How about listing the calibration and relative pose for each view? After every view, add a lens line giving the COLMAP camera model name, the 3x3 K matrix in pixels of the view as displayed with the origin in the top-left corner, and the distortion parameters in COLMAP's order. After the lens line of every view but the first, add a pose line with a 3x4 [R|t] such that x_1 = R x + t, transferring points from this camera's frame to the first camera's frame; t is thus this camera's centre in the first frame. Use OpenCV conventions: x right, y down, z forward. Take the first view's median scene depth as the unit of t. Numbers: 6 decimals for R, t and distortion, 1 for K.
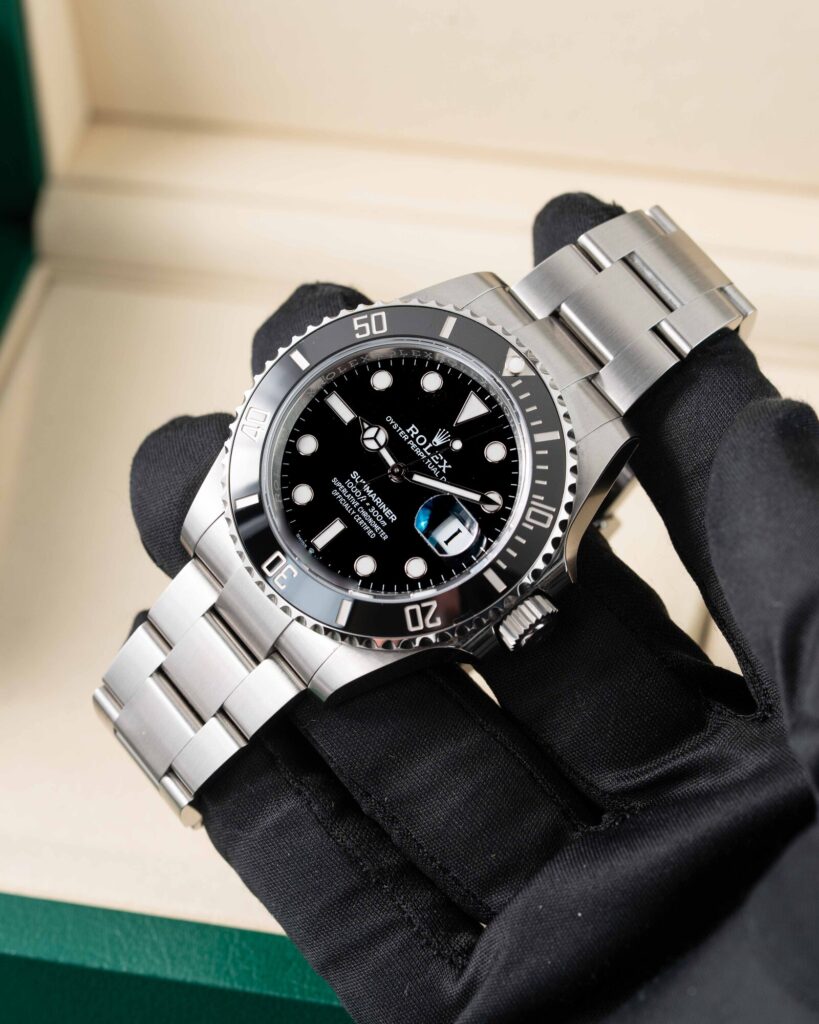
lens RADIAL K [[4826.3, 0, 408.6], [0, 4826.3, 511.8], [0, 0, 1]] dist [-0.349994, 0.000000]
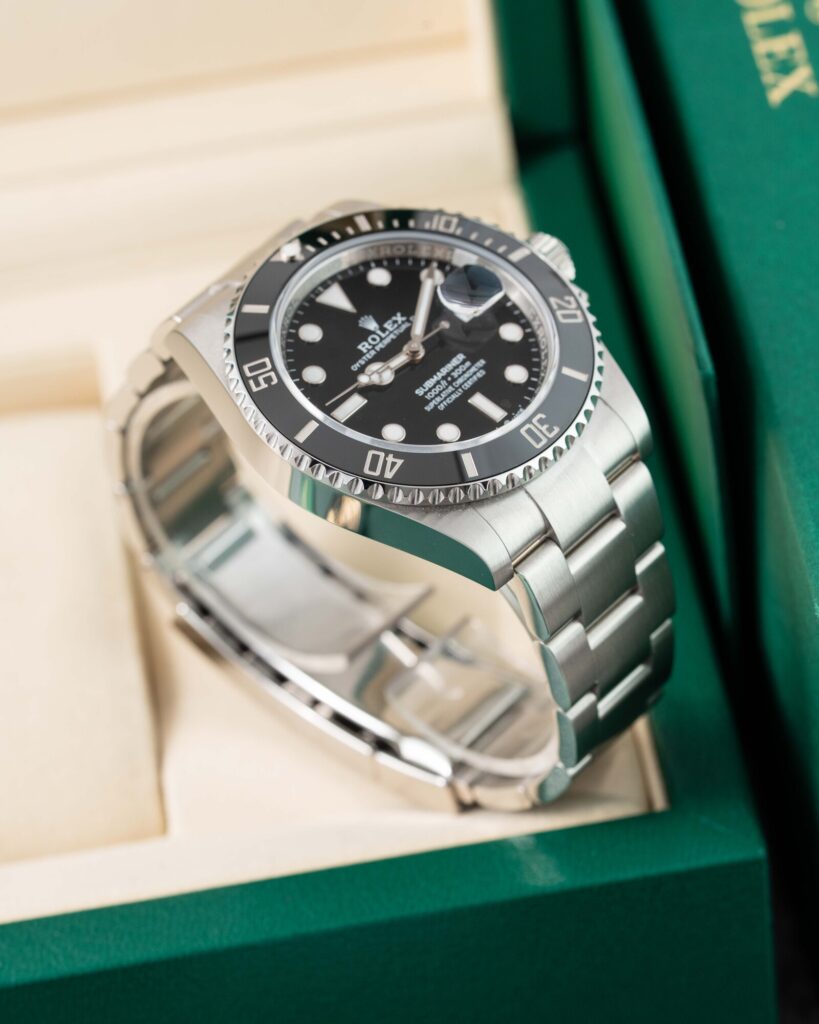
lens RADIAL K [[4826.3, 0, 410.0], [0, 4826.3, 512.1], [0, 0, 1]] dist [-0.349994, 0.000000]
pose [[-0.175194, -0.664384, 0.726568, -0.710320], [0.937813, 0.112025, 0.328568, -0.316063], [-0.299689, 0.738948, 0.603442, 0.452383]]
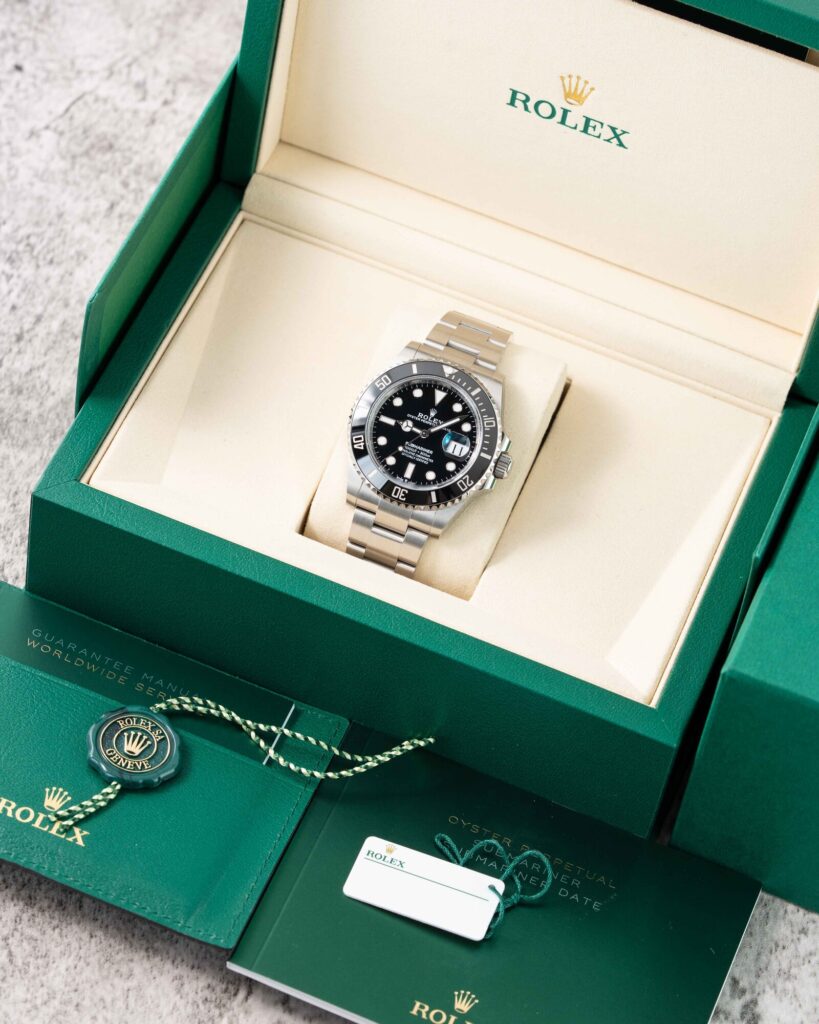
lens RADIAL K [[4826.3, 0, 409.2], [0, 4826.3, 511.9], [0, 0, 1]] dist [-0.349994, 0.000000]
pose [[0.873911, -0.438882, 0.208955, -0.512157], [0.437202, 0.897573, 0.056724, -0.109710], [-0.212447, 0.041784, 0.976279, -1.273224]]
